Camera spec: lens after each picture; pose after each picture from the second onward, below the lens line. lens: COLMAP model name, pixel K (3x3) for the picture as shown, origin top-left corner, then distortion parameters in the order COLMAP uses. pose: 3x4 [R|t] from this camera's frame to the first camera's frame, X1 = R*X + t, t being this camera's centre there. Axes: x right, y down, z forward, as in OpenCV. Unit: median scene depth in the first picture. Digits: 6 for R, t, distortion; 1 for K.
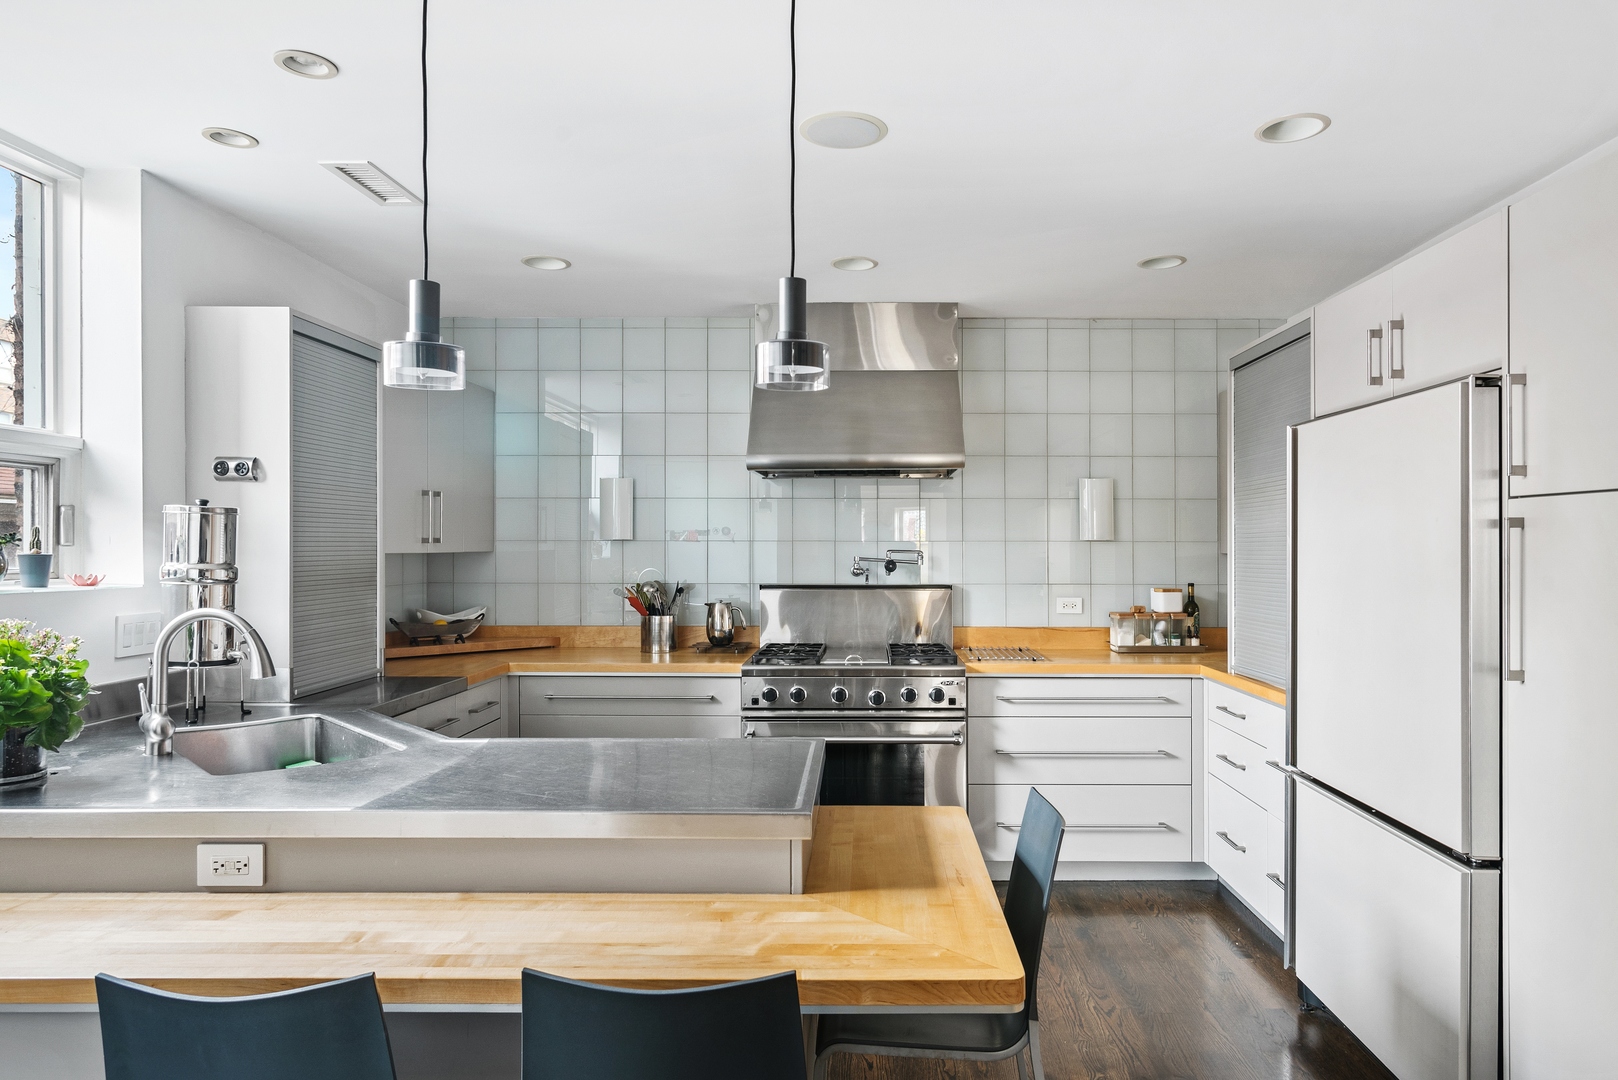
lens RADIAL K [[993.3, 0, 813.4], [0, 993.3, 543.3], [0, 0, 1]] dist [-0.001459, 0.003035]
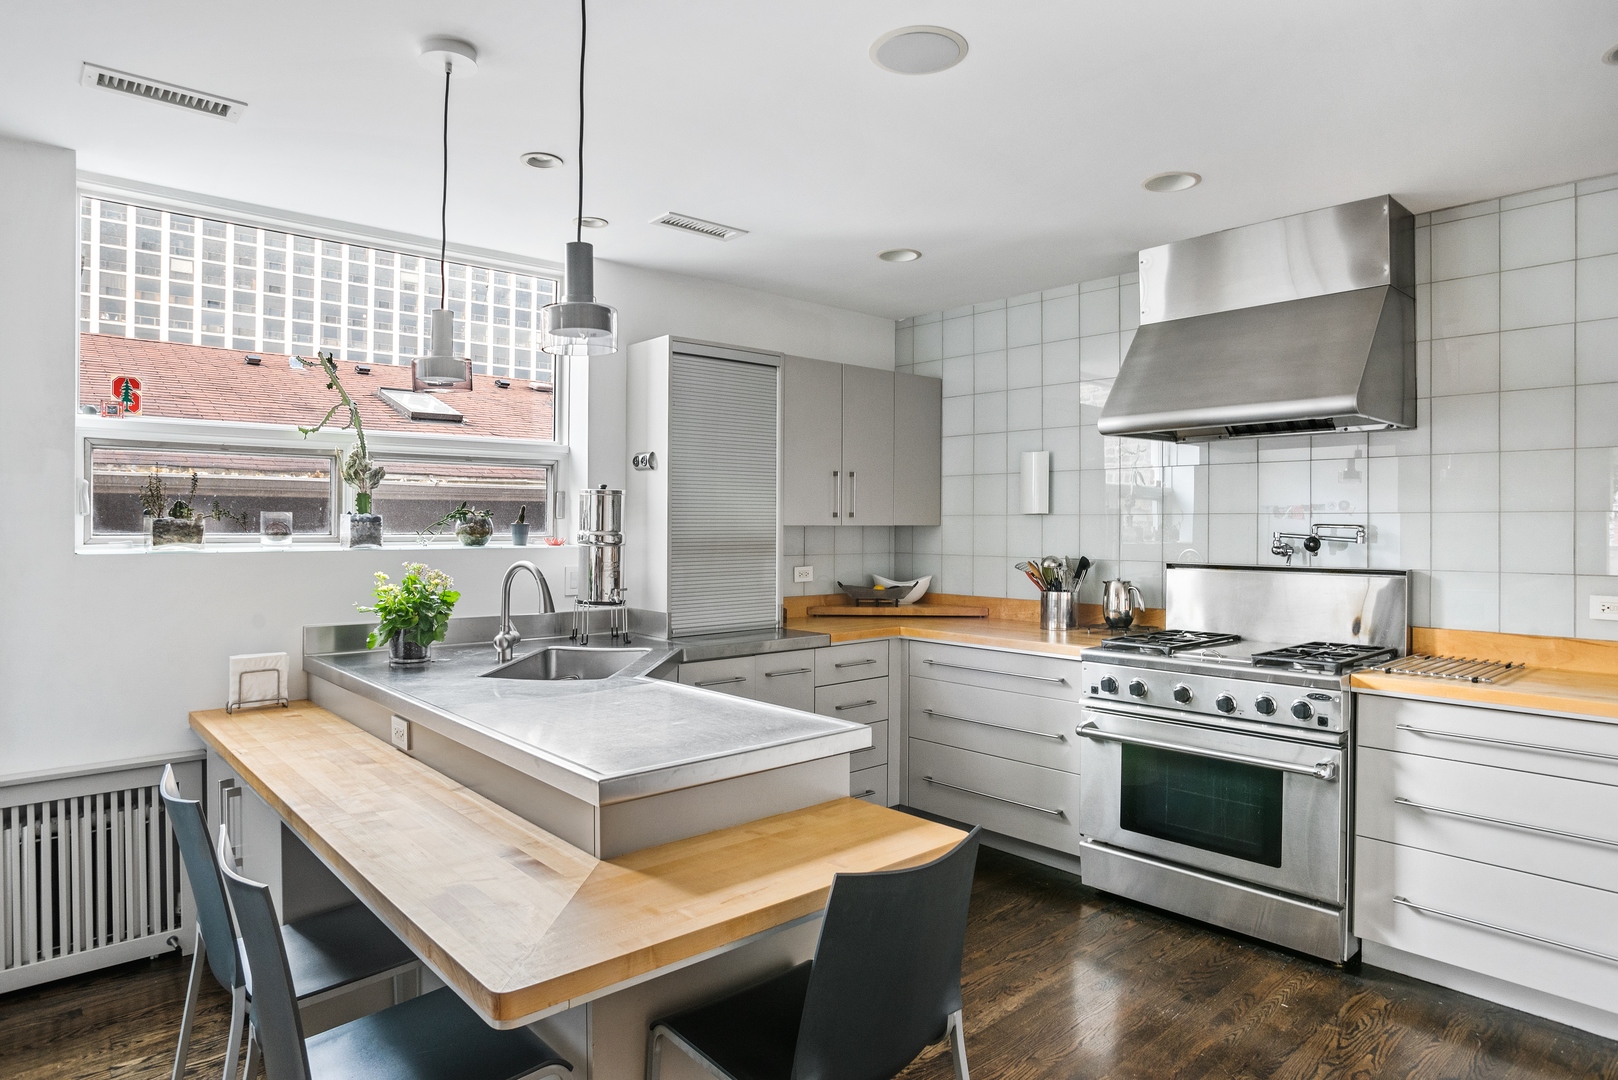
lens RADIAL K [[911.6, 0, 809.6], [0, 911.6, 535.2], [0, 0, 1]] dist [-0.054121, 0.004423]
pose [[0.689280, 0.008489, -0.724446, 0.319824], [0.000106, 0.999930, 0.011818, 0.007318], [0.724495, -0.008223, 0.689231, 0.217435]]
